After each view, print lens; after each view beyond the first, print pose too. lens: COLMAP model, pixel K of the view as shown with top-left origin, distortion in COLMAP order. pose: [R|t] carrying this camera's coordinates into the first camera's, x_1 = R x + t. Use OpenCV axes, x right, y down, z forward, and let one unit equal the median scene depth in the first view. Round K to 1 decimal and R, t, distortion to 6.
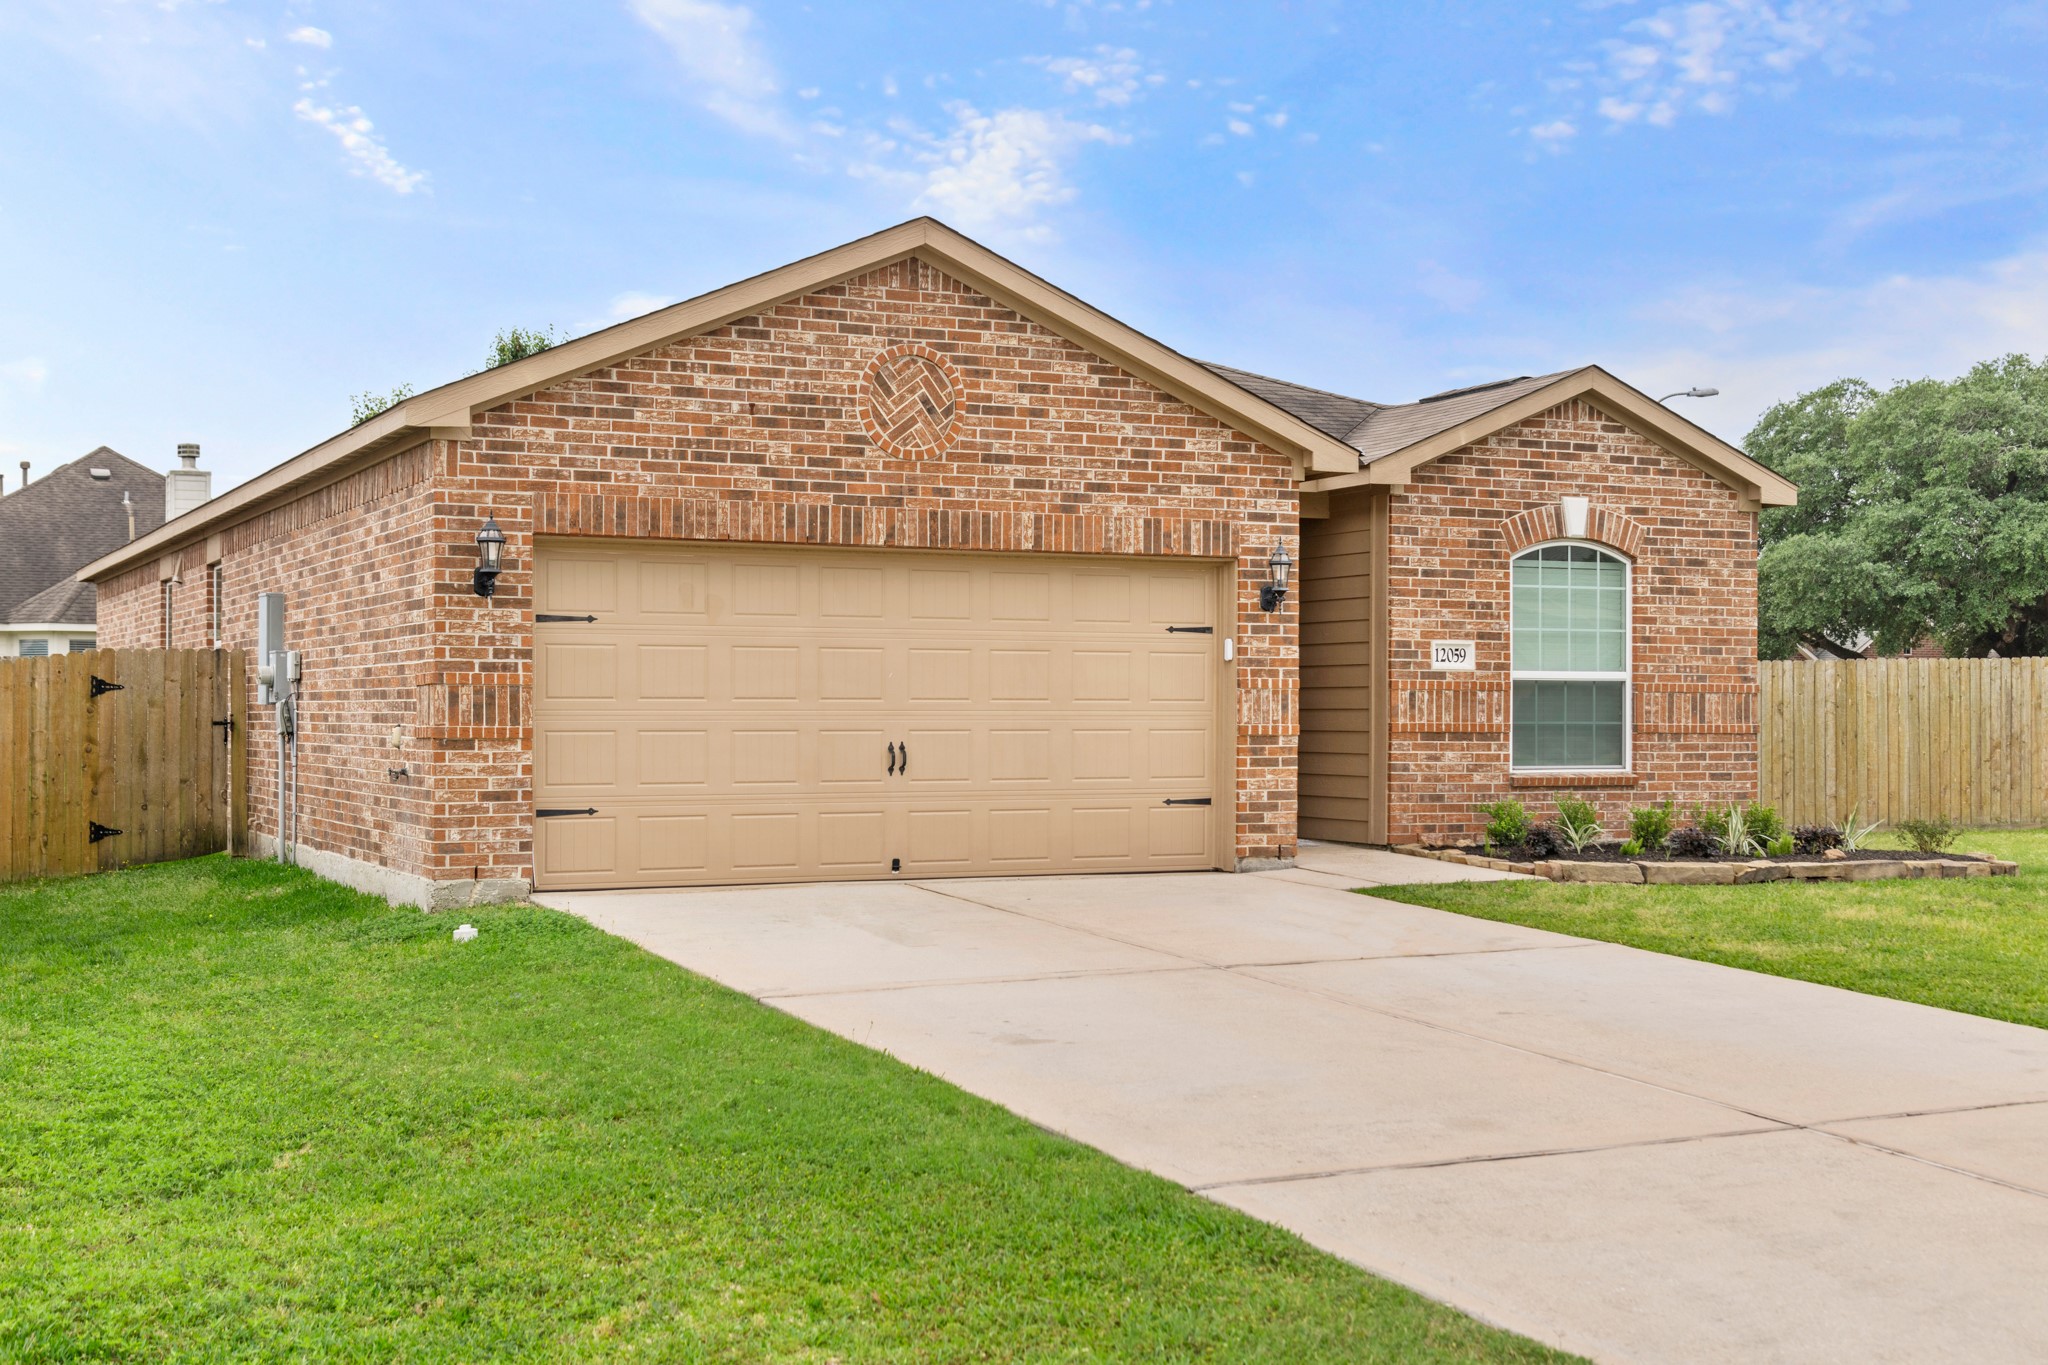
lens RADIAL K [[2404.7, 0, 1026.0], [0, 2404.7, 688.1], [0, 0, 1]] dist [0.036181, 0.000000]
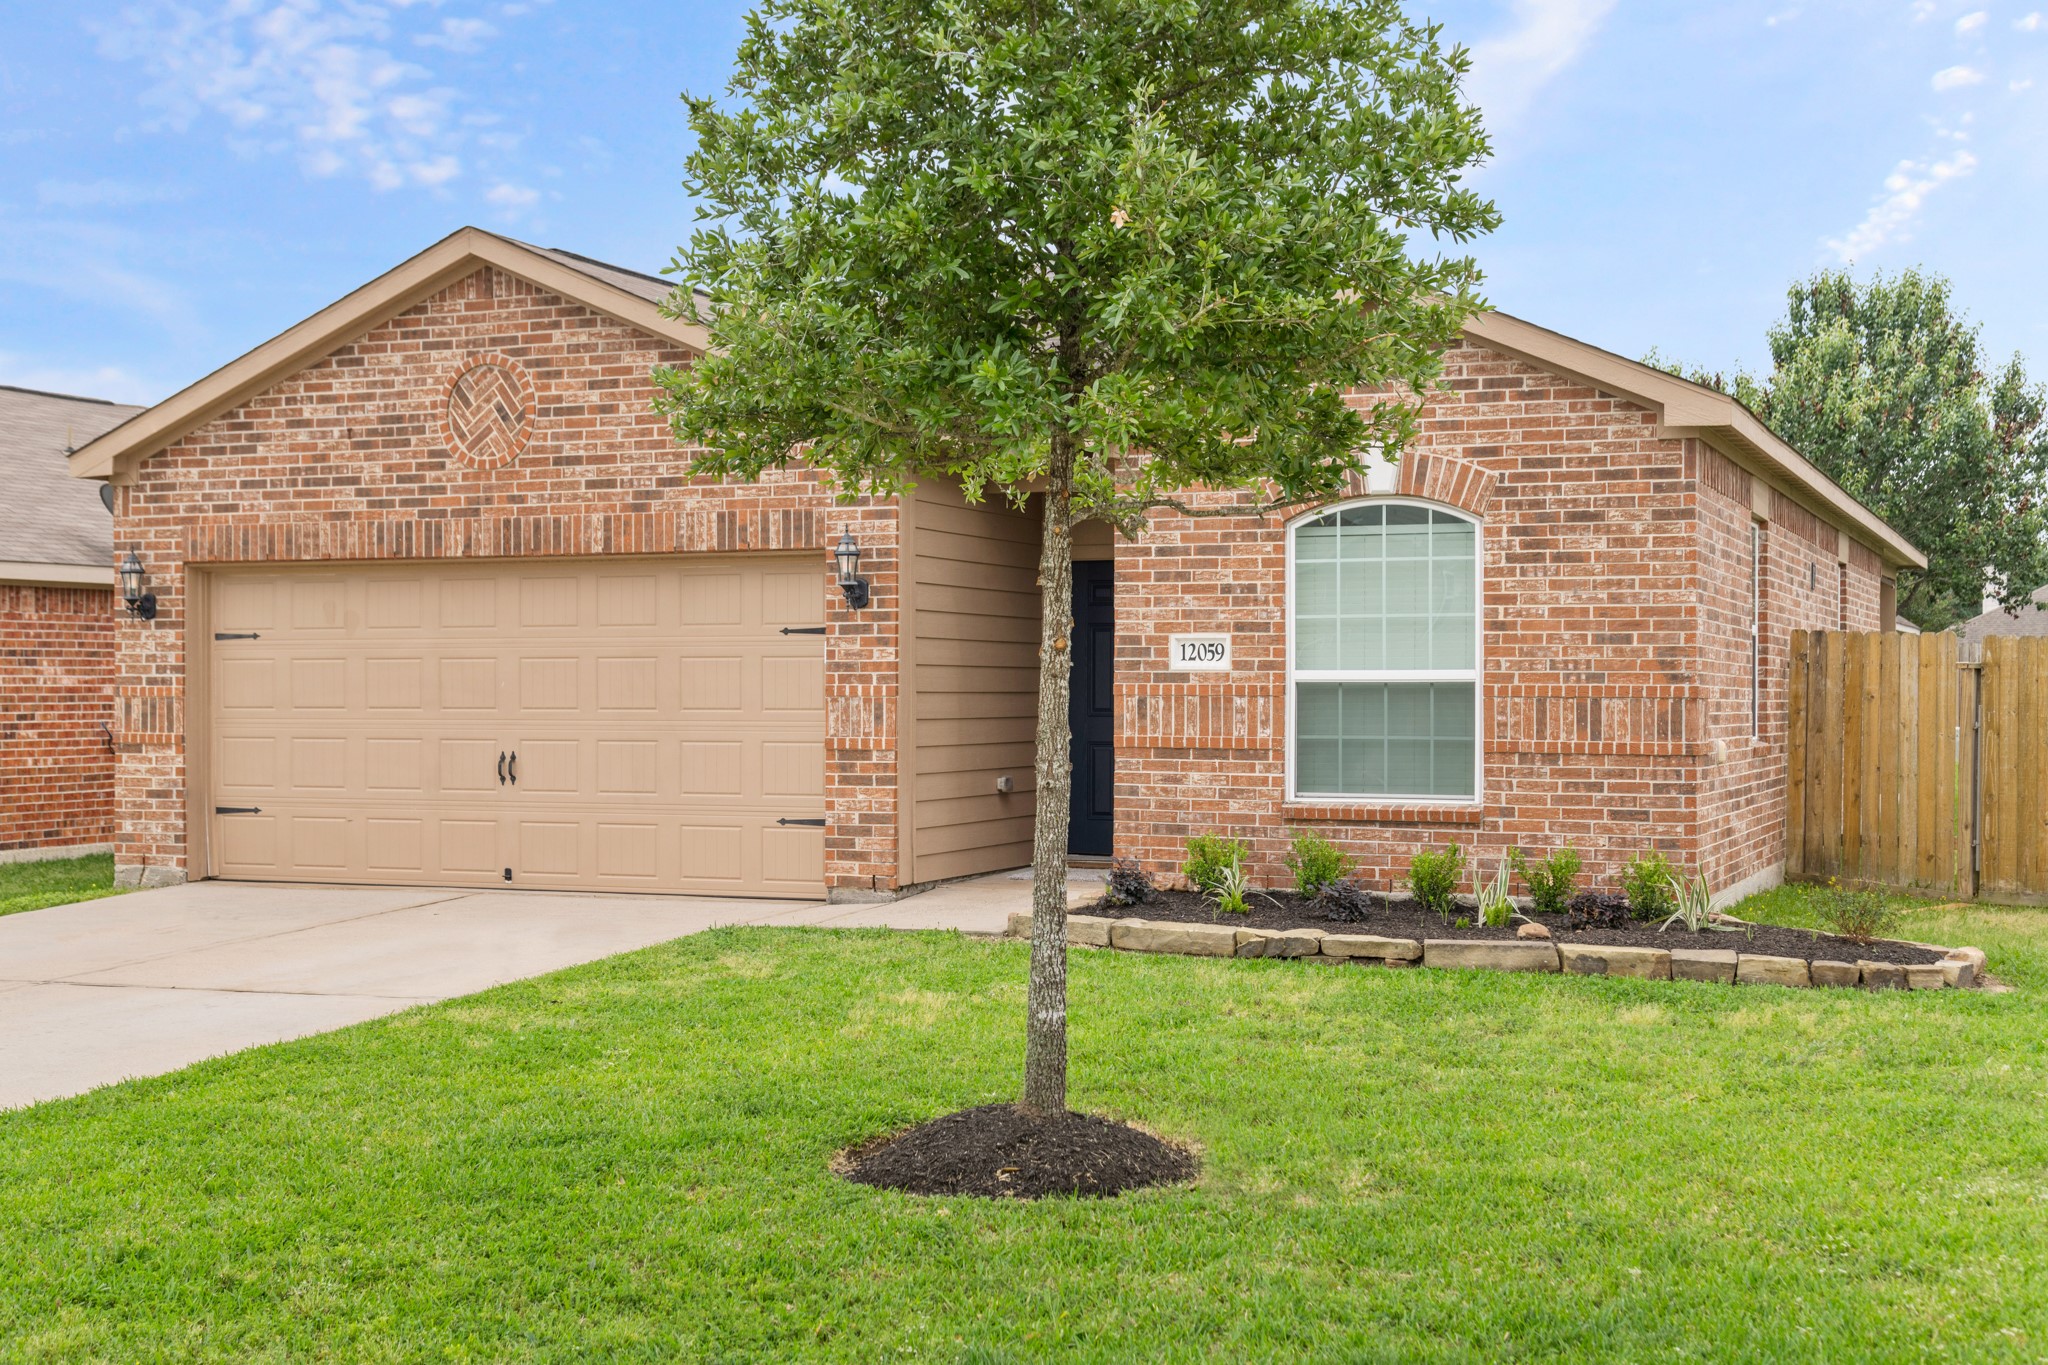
lens RADIAL K [[2573.0, 0, 1031.1], [0, 2573.0, 697.1], [0, 0, 1]] dist [0.015044, 0.000000]
pose [[0.681863, 0.000348, -0.731480, 0.844770], [0.008402, 0.999930, 0.008308, -0.006932], [0.731432, -0.011811, 0.681812, 0.413813]]
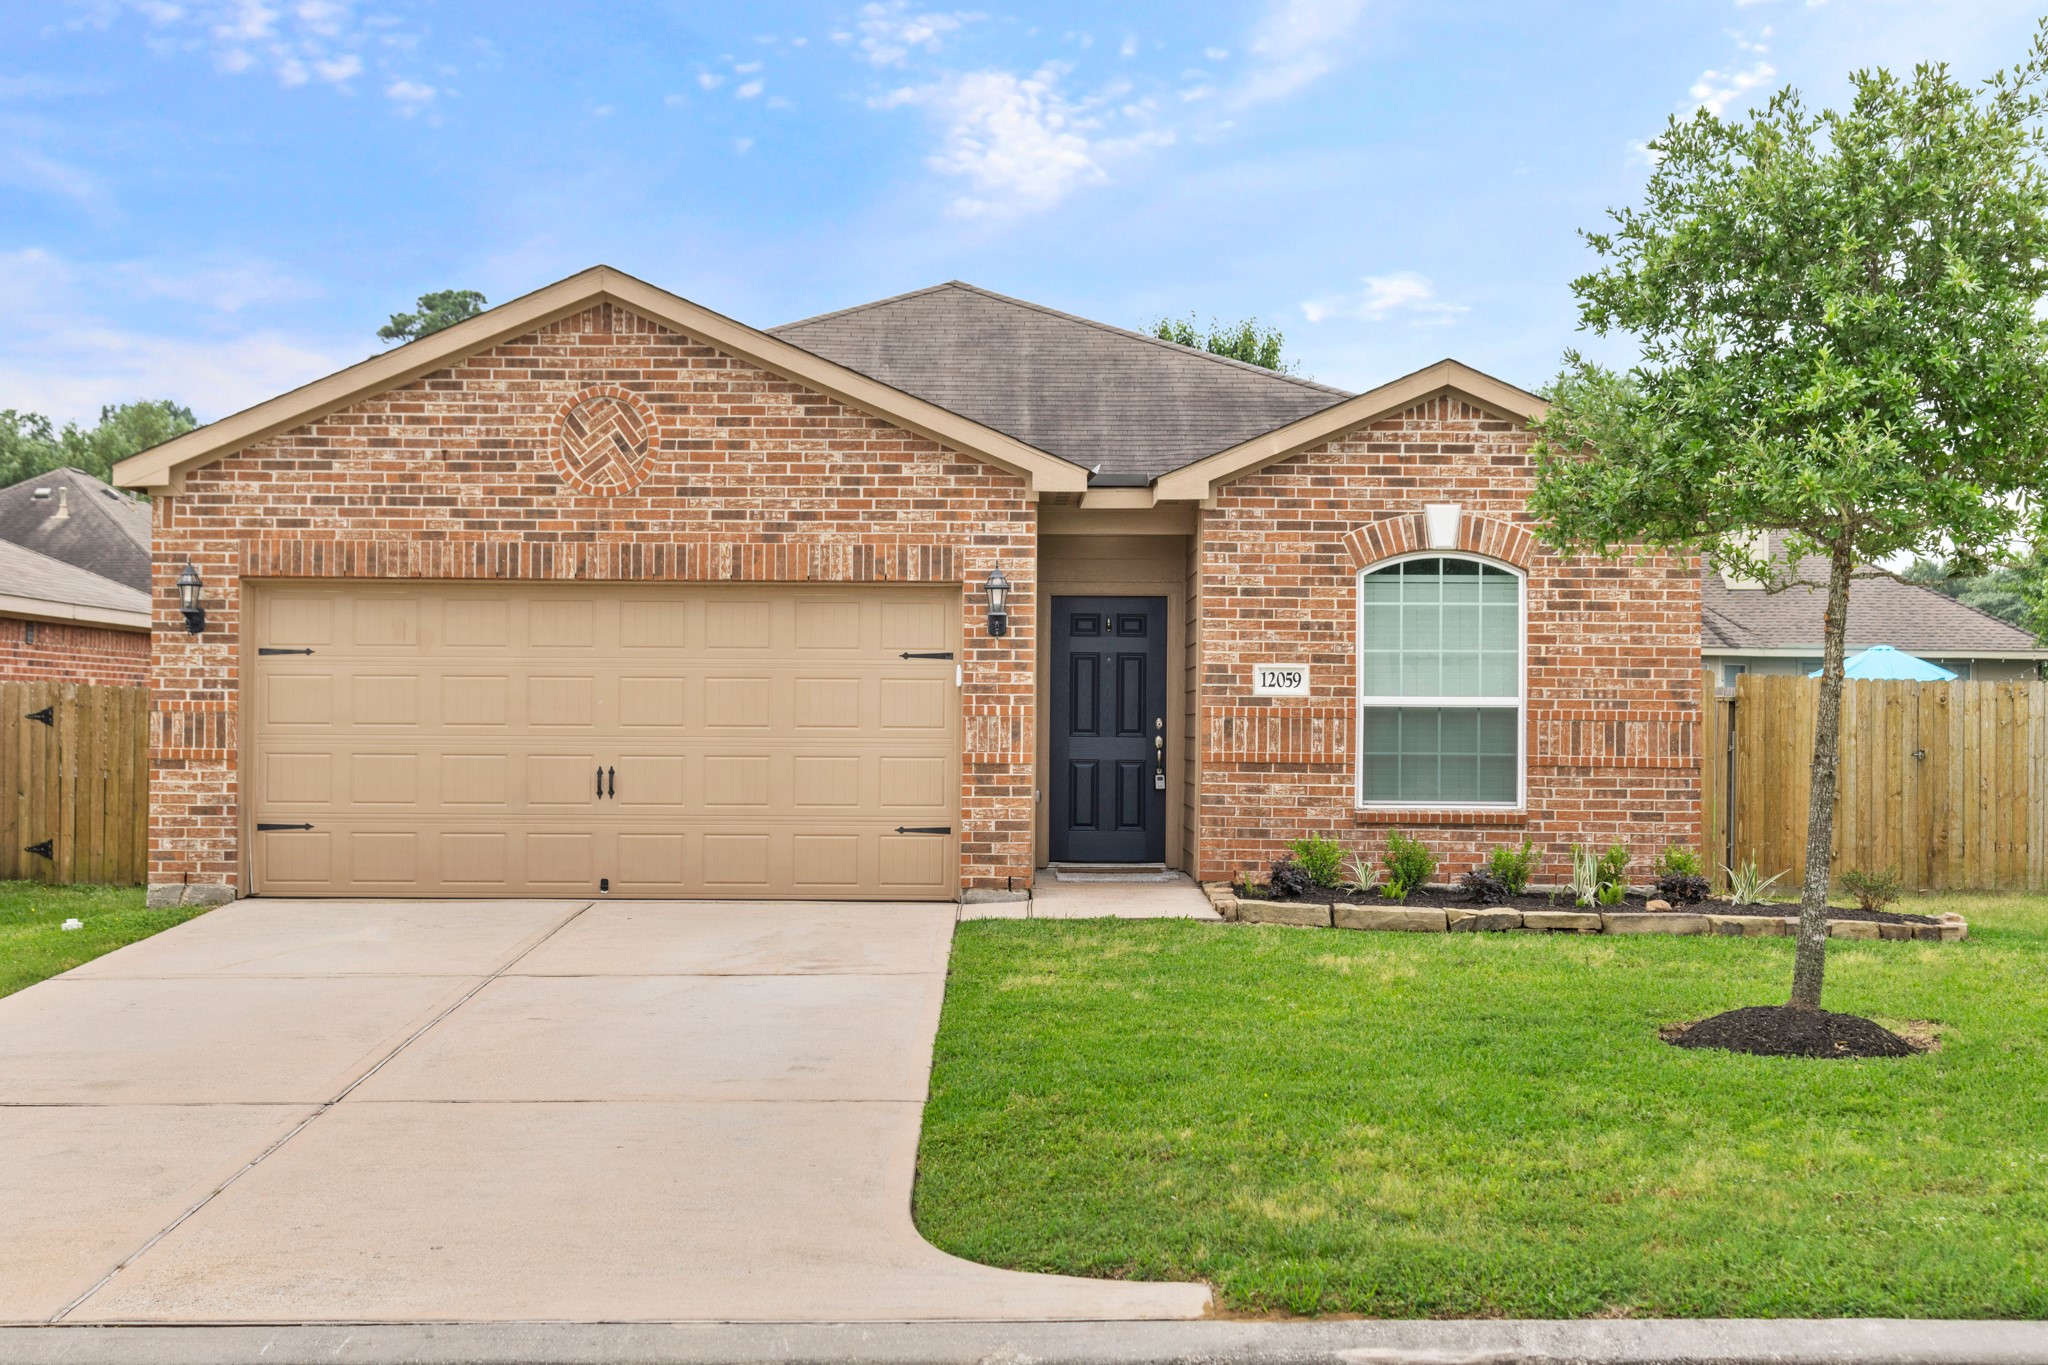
lens RADIAL K [[2890.2, 0, 1019.8], [0, 2890.2, 669.7], [0, 0, 1]] dist [0.034509, 0.000000]
pose [[0.905126, -0.004361, -0.425122, 0.617891], [-0.001016, 0.999922, -0.012421, -0.003979], [0.425143, 0.011675, 0.905051, -0.056494]]
